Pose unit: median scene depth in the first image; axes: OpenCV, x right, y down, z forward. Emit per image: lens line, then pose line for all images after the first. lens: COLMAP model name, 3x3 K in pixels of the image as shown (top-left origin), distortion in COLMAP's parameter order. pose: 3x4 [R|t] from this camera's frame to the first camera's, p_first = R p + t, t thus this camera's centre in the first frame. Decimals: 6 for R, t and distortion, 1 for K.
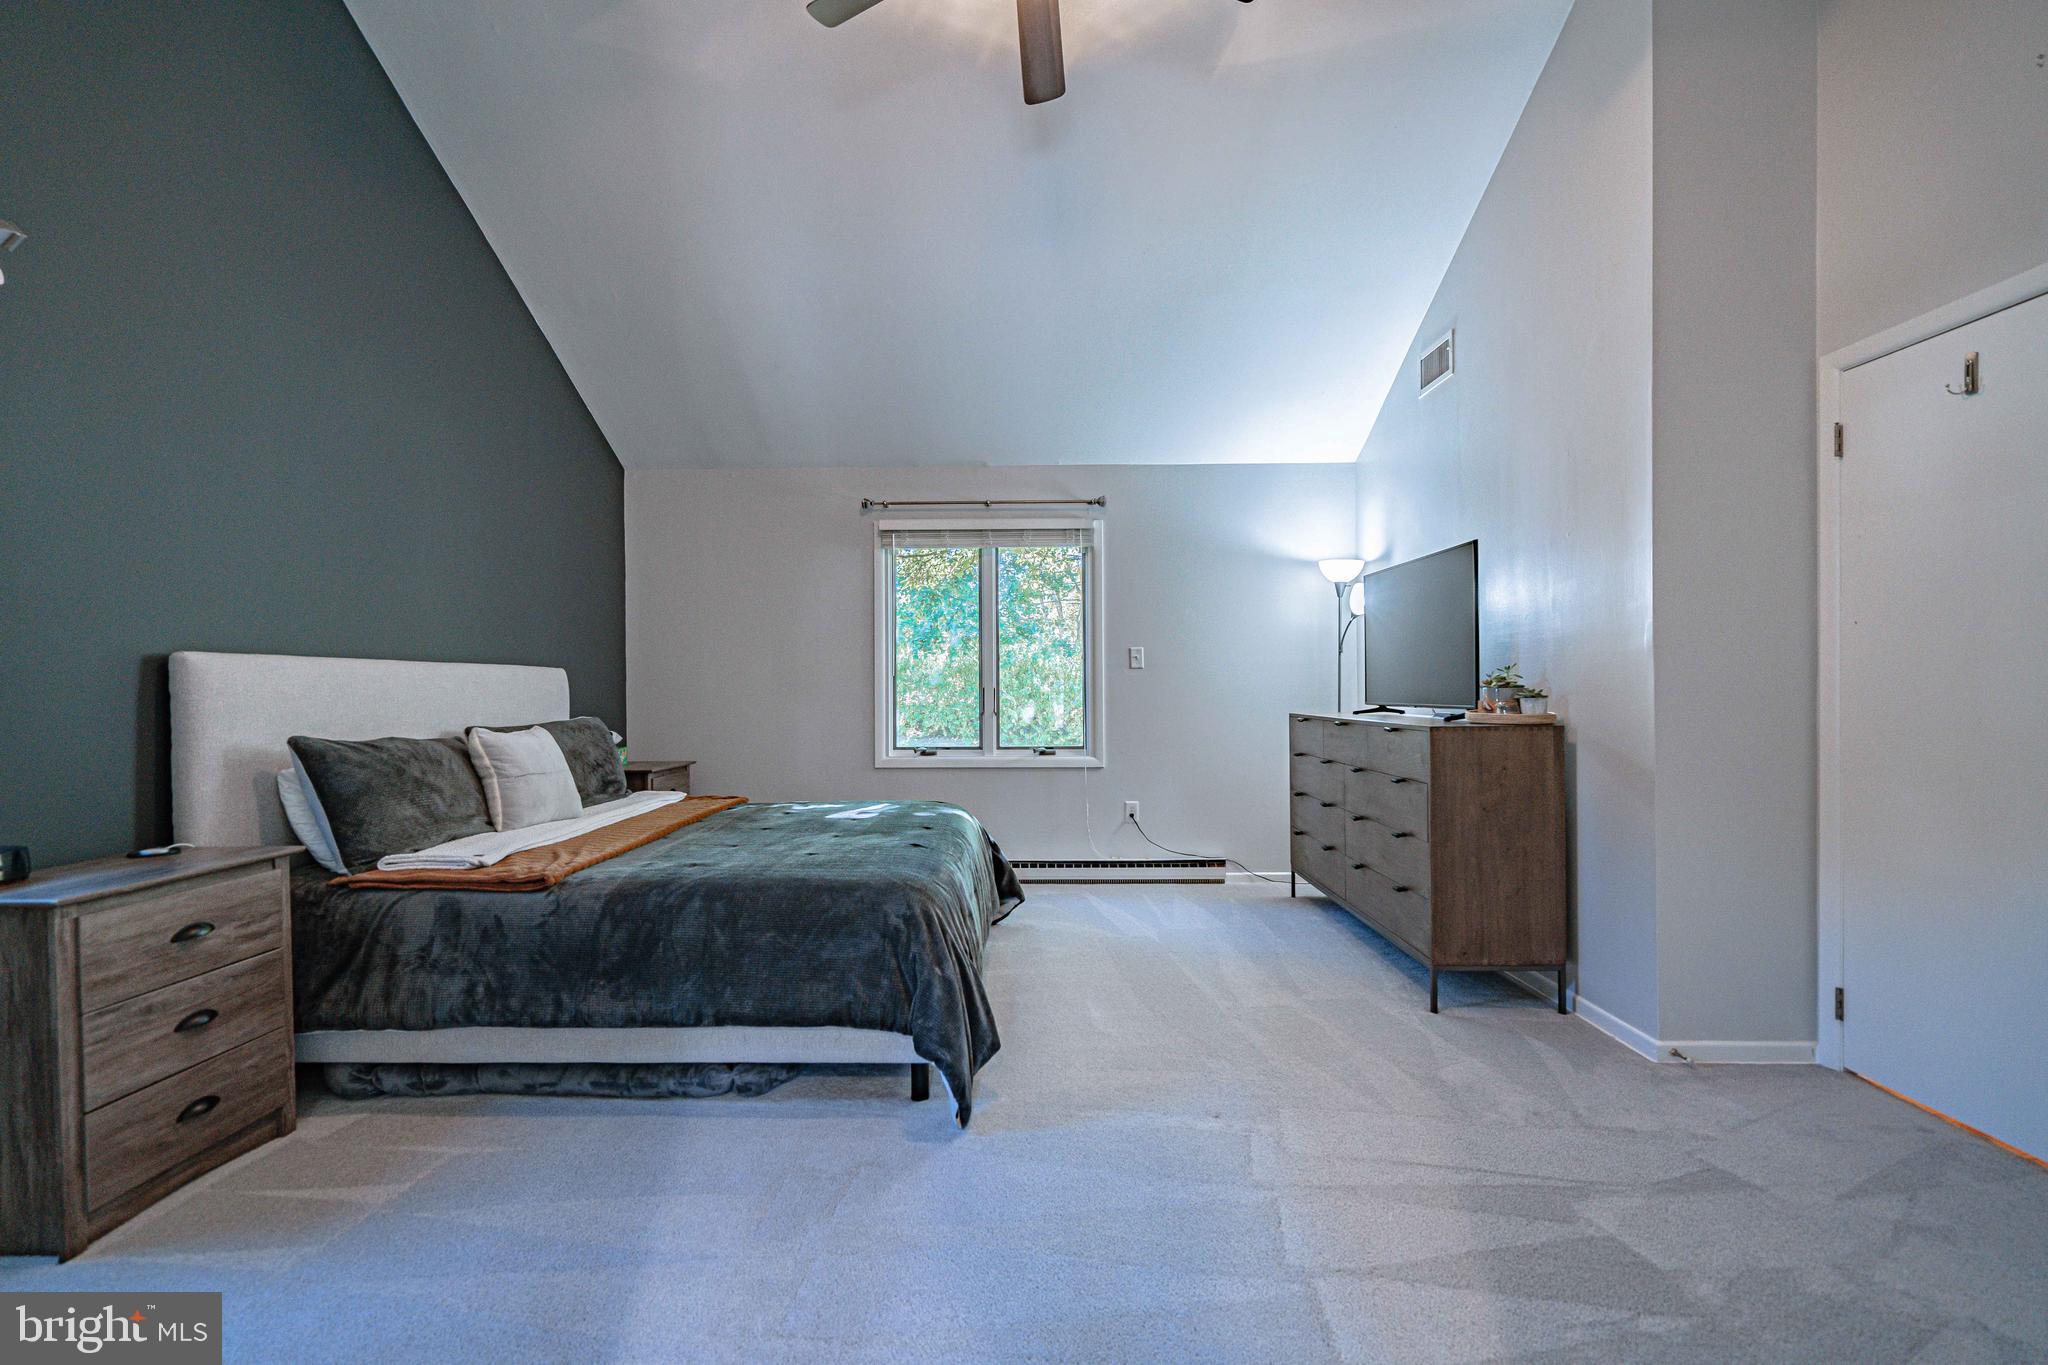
lens RADIAL K [[935.8, 0, 1017.4], [0, 935.8, 687.8], [0, 0, 1]] dist [-0.003272, 0.001727]
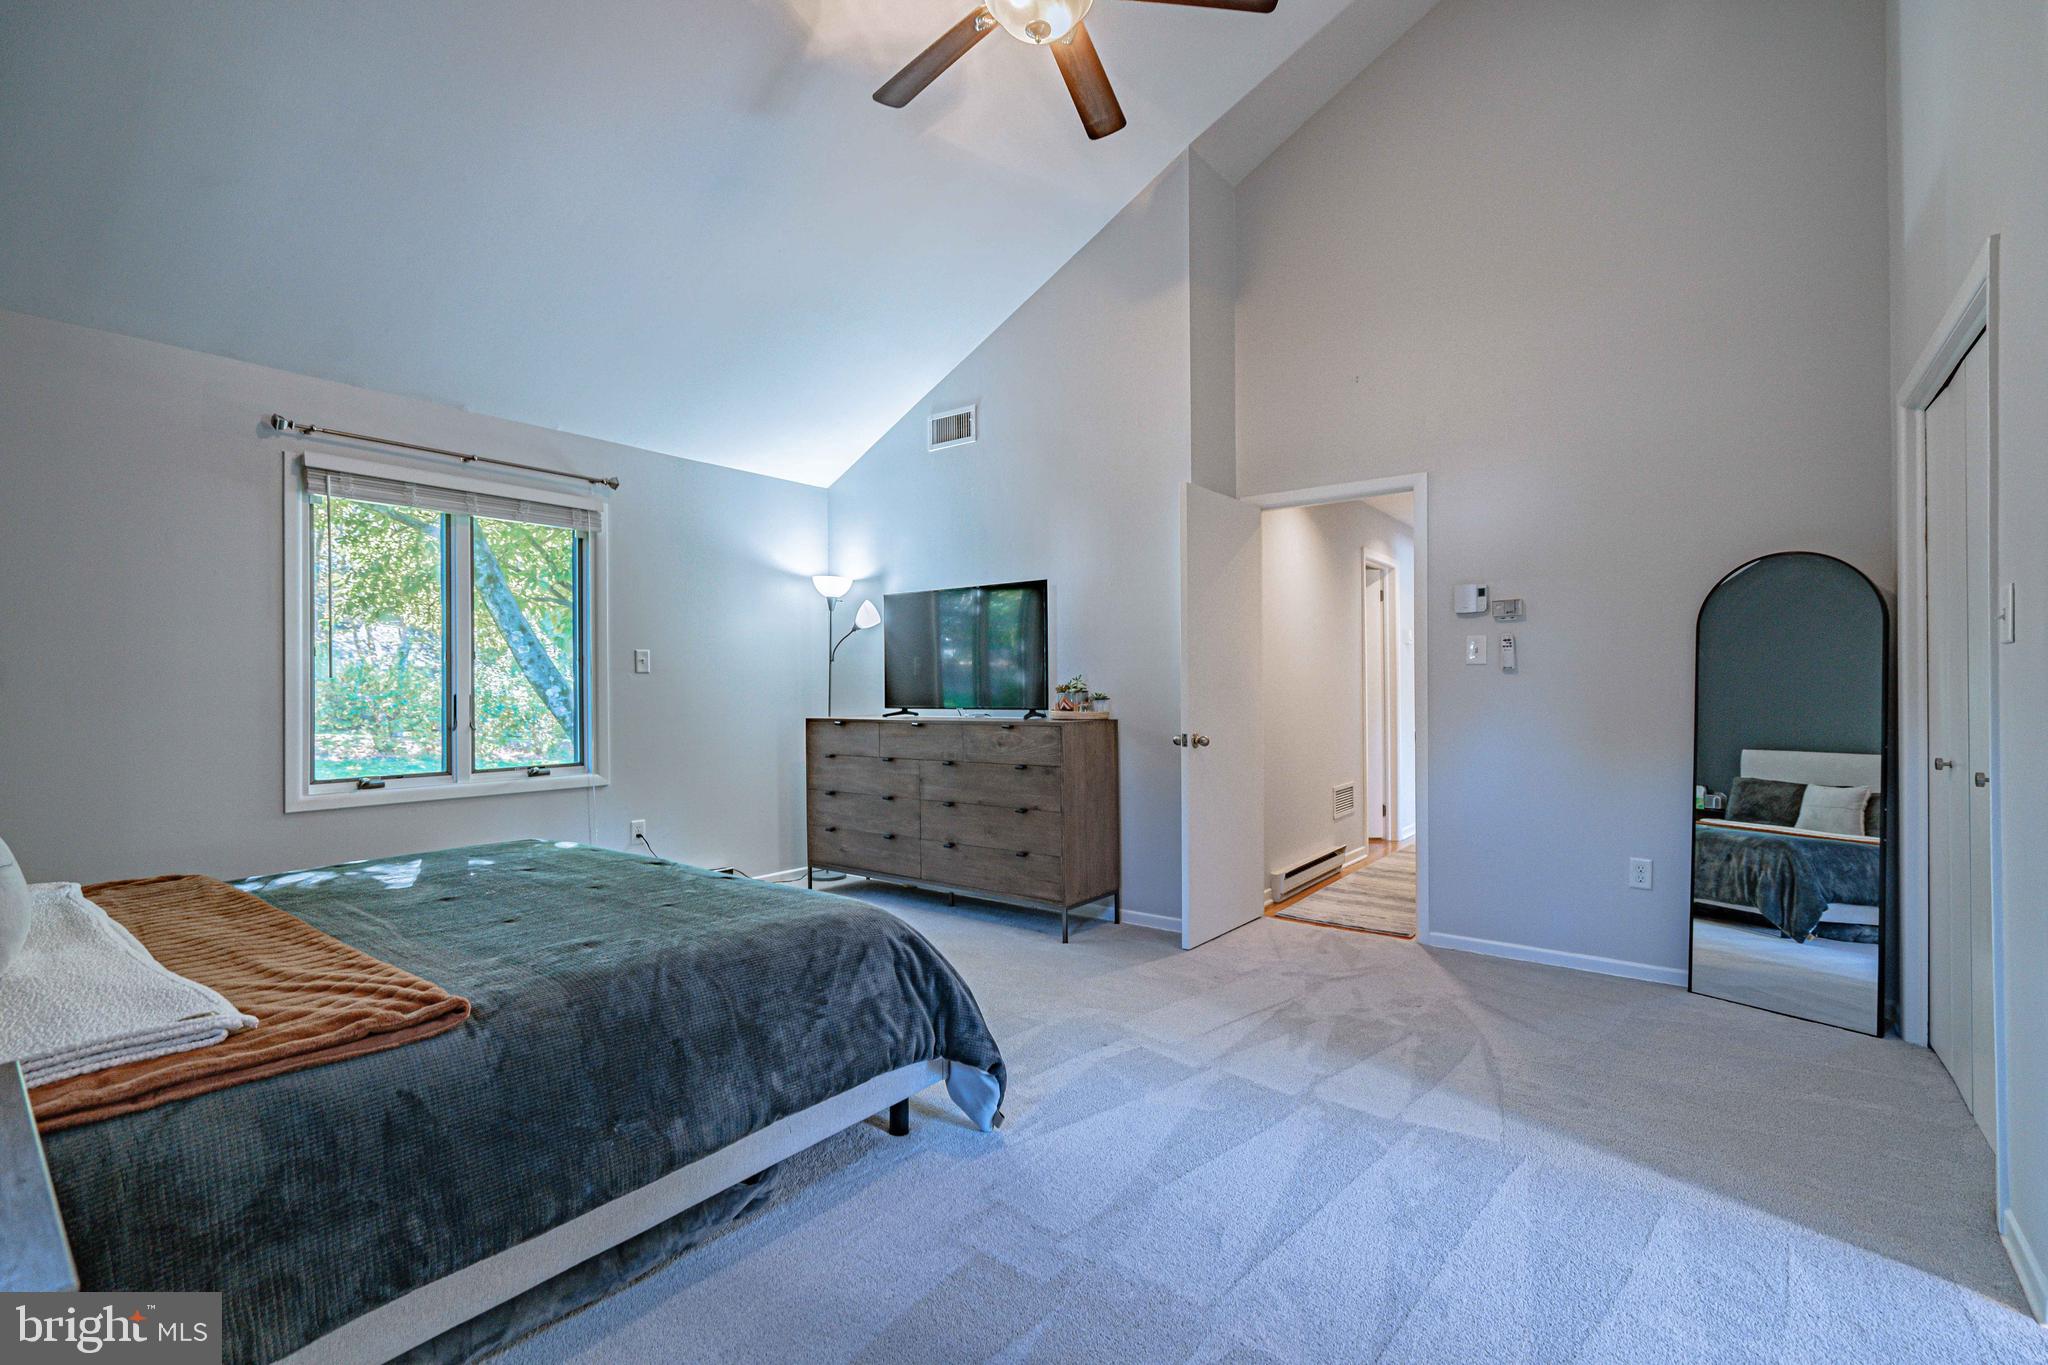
lens RADIAL K [[935.8, 0, 1023.2], [0, 935.8, 684.6], [0, 0, 1]] dist [-0.003272, 0.001727]
pose [[0.585626, 0.005583, 0.810562, -0.404944], [0.002441, 0.999960, -0.008652, -0.000592], [-0.810578, 0.007045, 0.585589, 0.177298]]
